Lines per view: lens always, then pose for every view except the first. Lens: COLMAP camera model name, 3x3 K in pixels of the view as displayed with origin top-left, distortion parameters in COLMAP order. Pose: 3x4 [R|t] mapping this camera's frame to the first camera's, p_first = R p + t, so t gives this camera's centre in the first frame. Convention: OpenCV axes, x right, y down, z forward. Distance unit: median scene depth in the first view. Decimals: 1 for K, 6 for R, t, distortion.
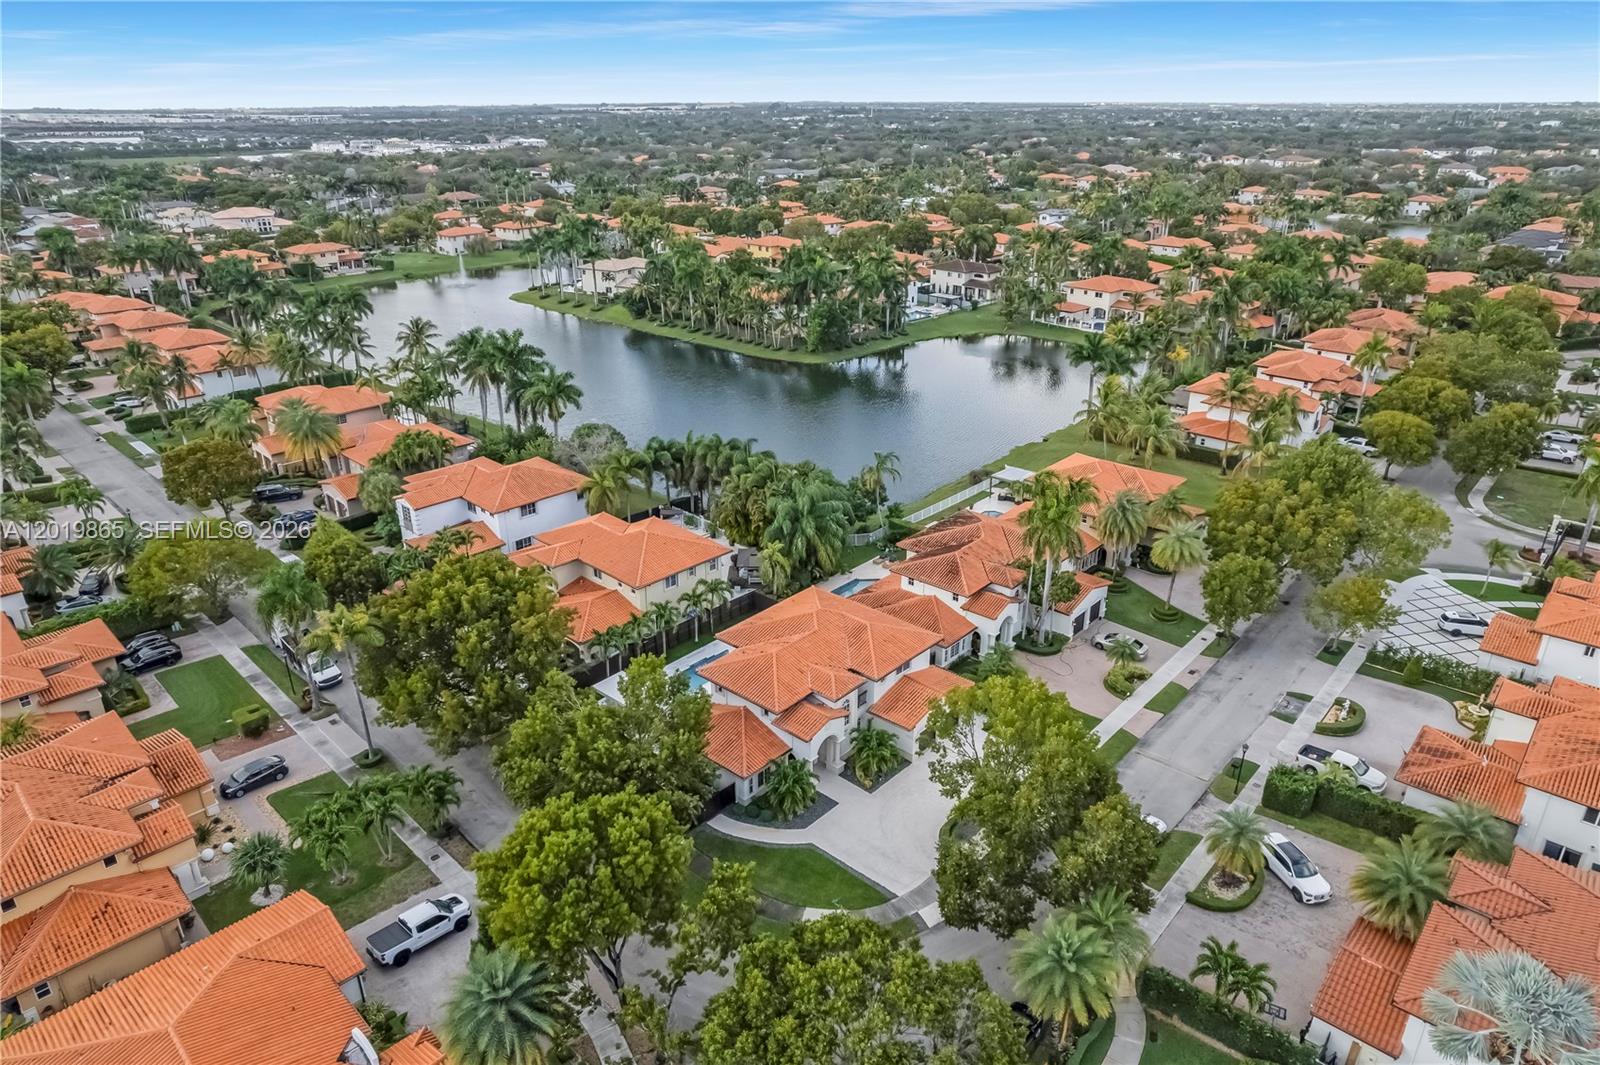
lens RADIAL K [[1020.0, 0, 800.0], [0, 1020.0, 532.5], [0, 0, 1]] dist [-0.004073, -0.000370]
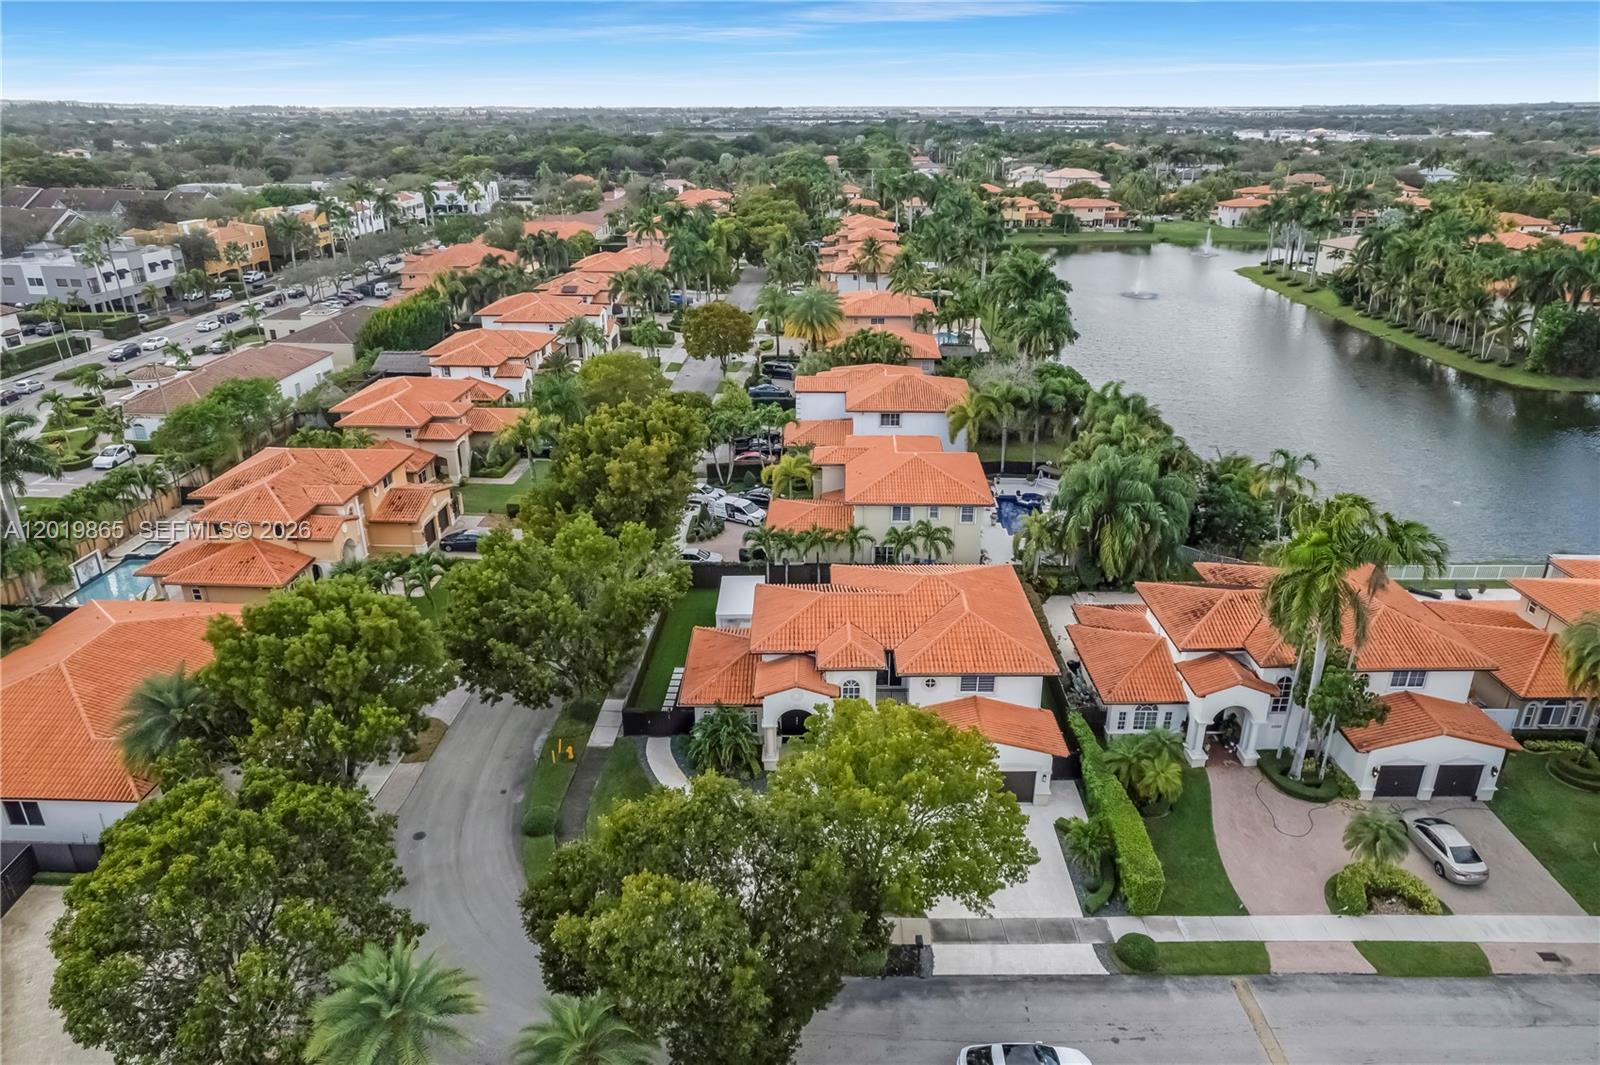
lens RADIAL K [[1020.0, 0, 800.0], [0, 1020.0, 532.5], [0, 0, 1]] dist [-0.004073, -0.000370]
pose [[0.677298, 0.294797, -0.674064, 0.328159], [-0.293410, 0.948429, 0.119970, -0.011551], [0.674669, 0.116522, 0.728865, 0.281866]]
